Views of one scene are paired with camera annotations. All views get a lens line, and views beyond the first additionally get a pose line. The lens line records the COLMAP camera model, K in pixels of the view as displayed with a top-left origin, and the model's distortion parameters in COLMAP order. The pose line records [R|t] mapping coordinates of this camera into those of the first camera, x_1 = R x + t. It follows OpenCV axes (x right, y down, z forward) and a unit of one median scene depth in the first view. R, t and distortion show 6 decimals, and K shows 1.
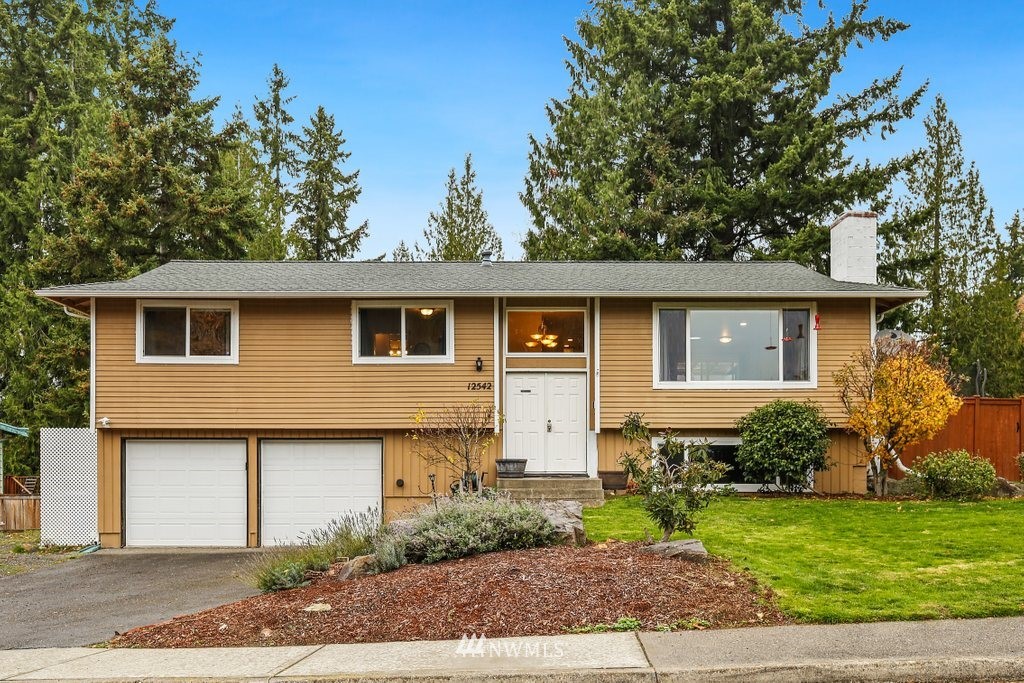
lens RADIAL K [[872.1, 0, 512.4], [0, 872.1, 339.4], [0, 0, 1]] dist [-0.001523, -0.005539]
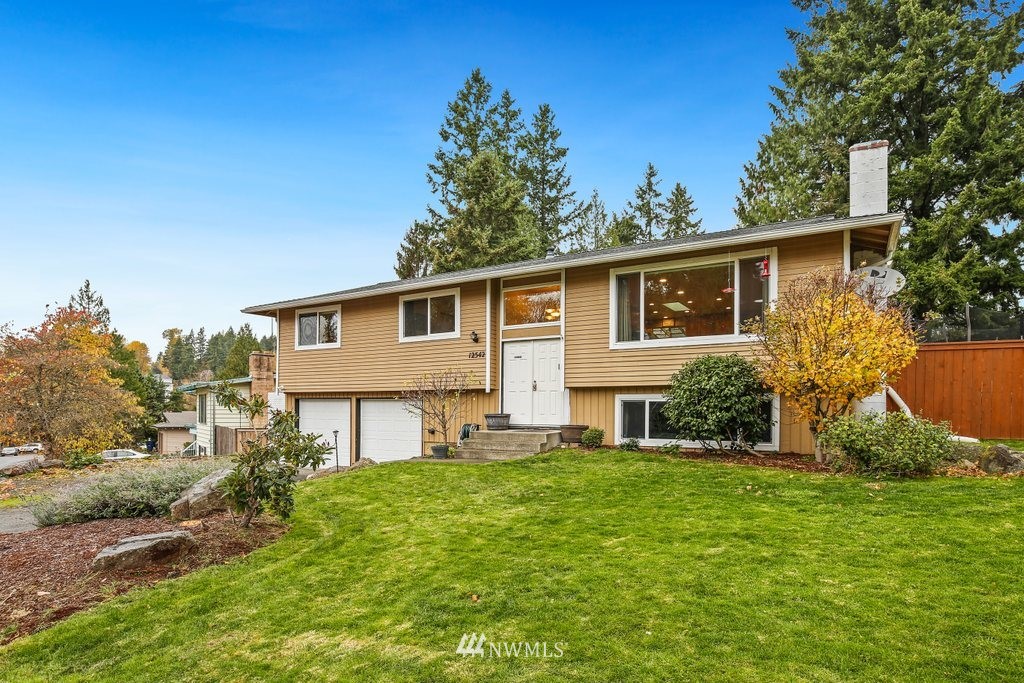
lens RADIAL K [[535.6, 0, 512.4], [0, 535.6, 346.9], [0, 0, 1]] dist [-0.030049, -0.000851]
pose [[0.860285, -0.054076, -0.506937, 0.390547], [0.069337, 0.997530, 0.011258, 0.037356], [0.505076, -0.044834, 0.861910, 0.368826]]
